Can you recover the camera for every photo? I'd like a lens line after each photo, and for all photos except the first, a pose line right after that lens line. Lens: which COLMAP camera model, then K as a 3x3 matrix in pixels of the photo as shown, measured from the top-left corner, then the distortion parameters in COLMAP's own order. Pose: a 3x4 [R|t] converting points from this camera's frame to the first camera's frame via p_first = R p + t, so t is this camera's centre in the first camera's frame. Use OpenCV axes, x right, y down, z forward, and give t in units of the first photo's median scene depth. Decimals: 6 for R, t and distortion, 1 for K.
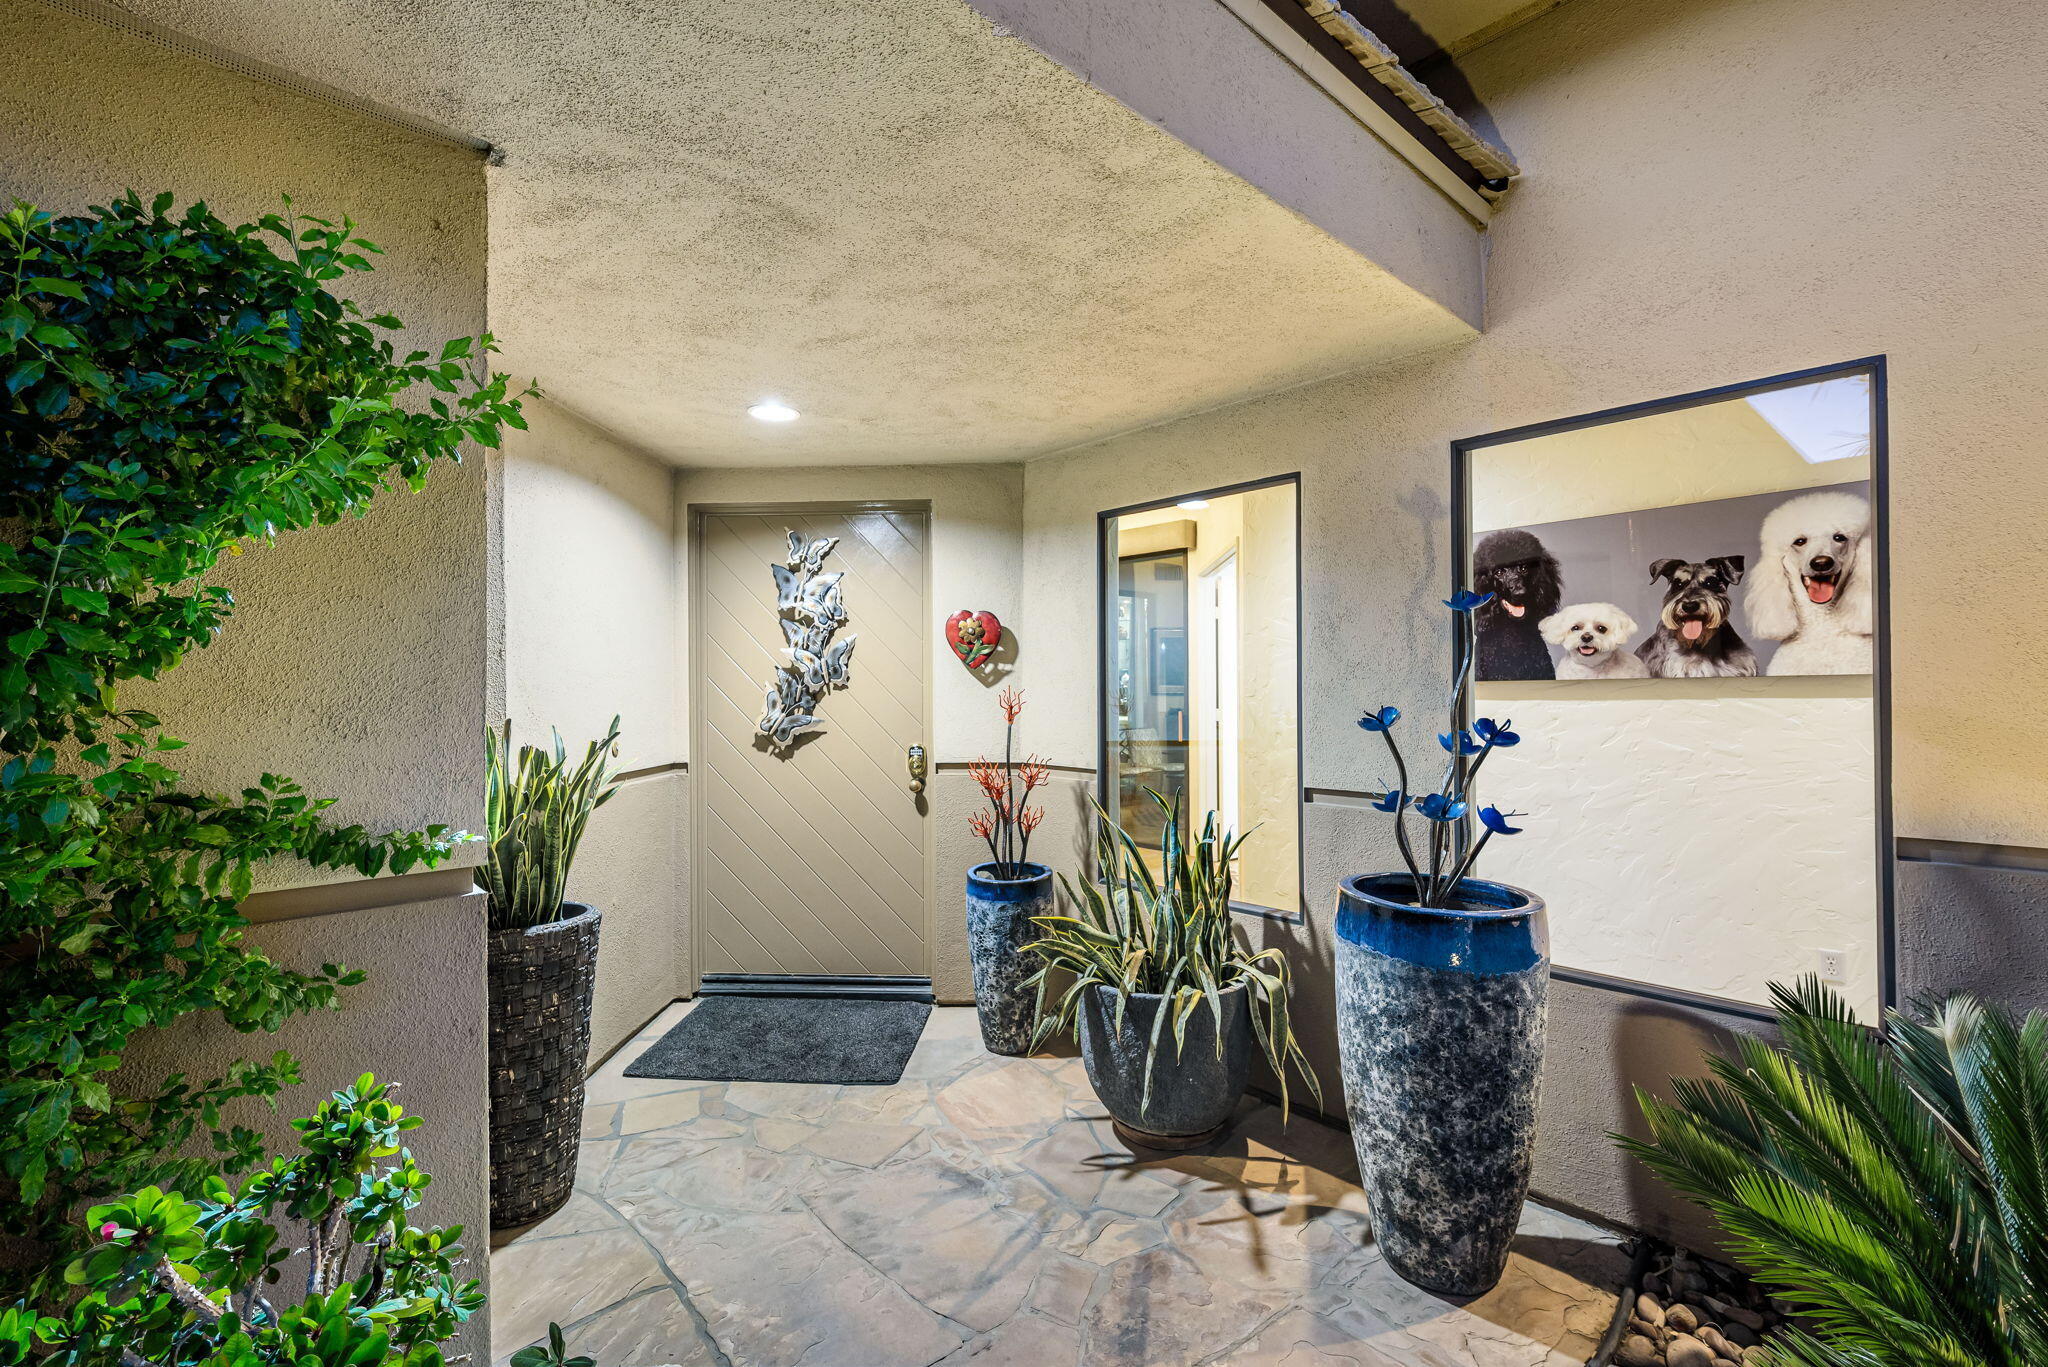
lens RADIAL K [[915.1, 0, 1025.3], [0, 915.1, 684.7], [0, 0, 1]] dist [-0.000536, -0.000476]
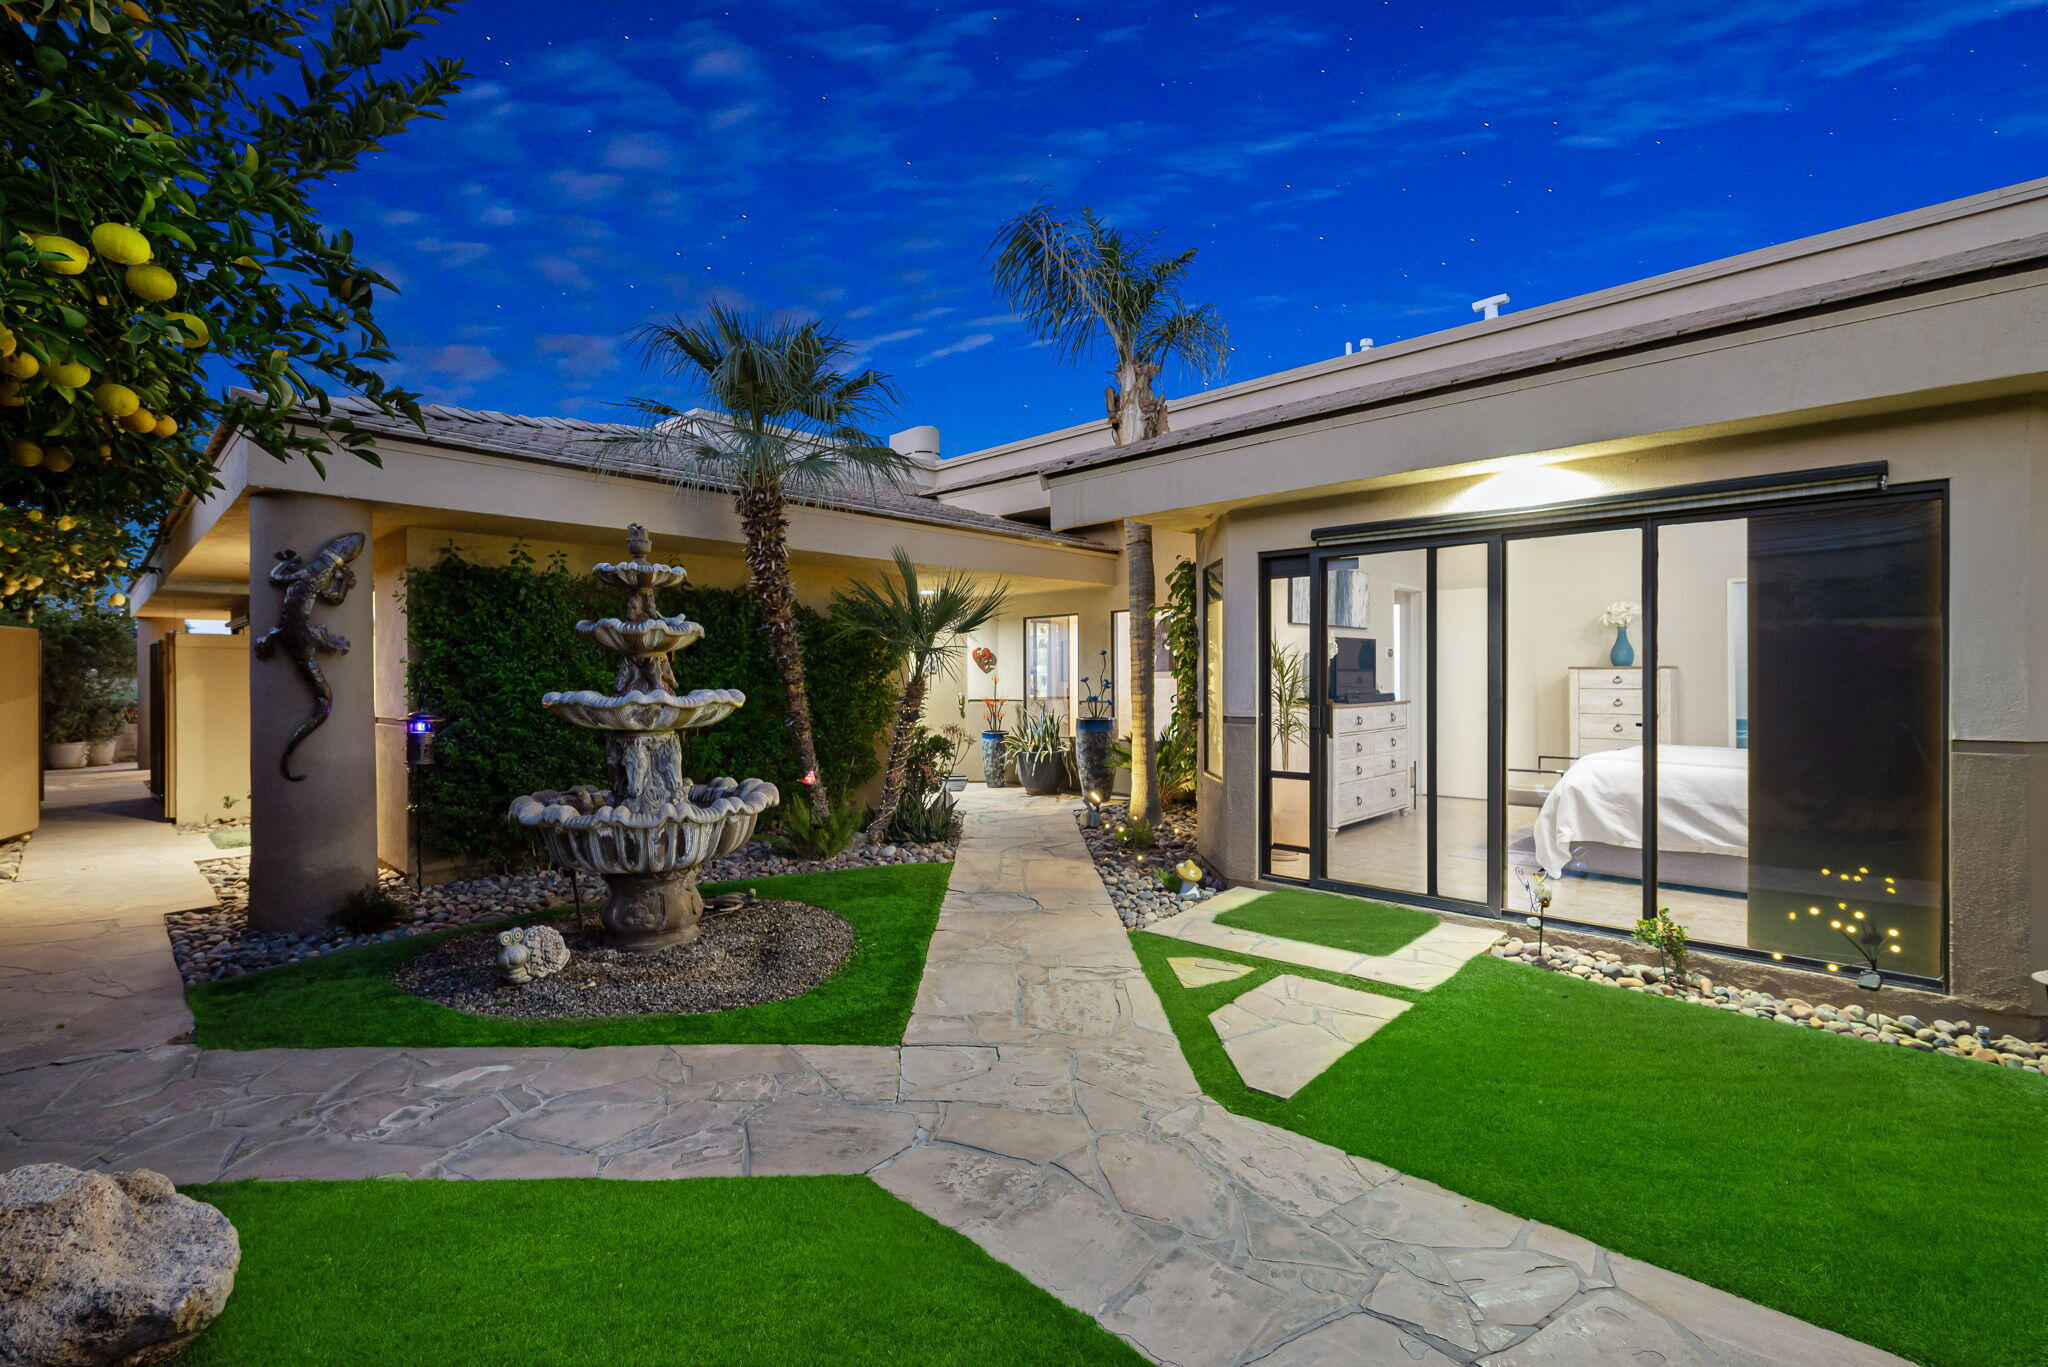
lens RADIAL K [[915.1, 0, 1017.4], [0, 915.1, 676.5], [0, 0, 1]] dist [-0.000536, -0.000476]
pose [[0.998653, -0.002931, 0.051805, -0.101800], [0.002733, 0.999989, 0.003900, 0.001883], [-0.051816, -0.003753, 0.998650, -2.121170]]
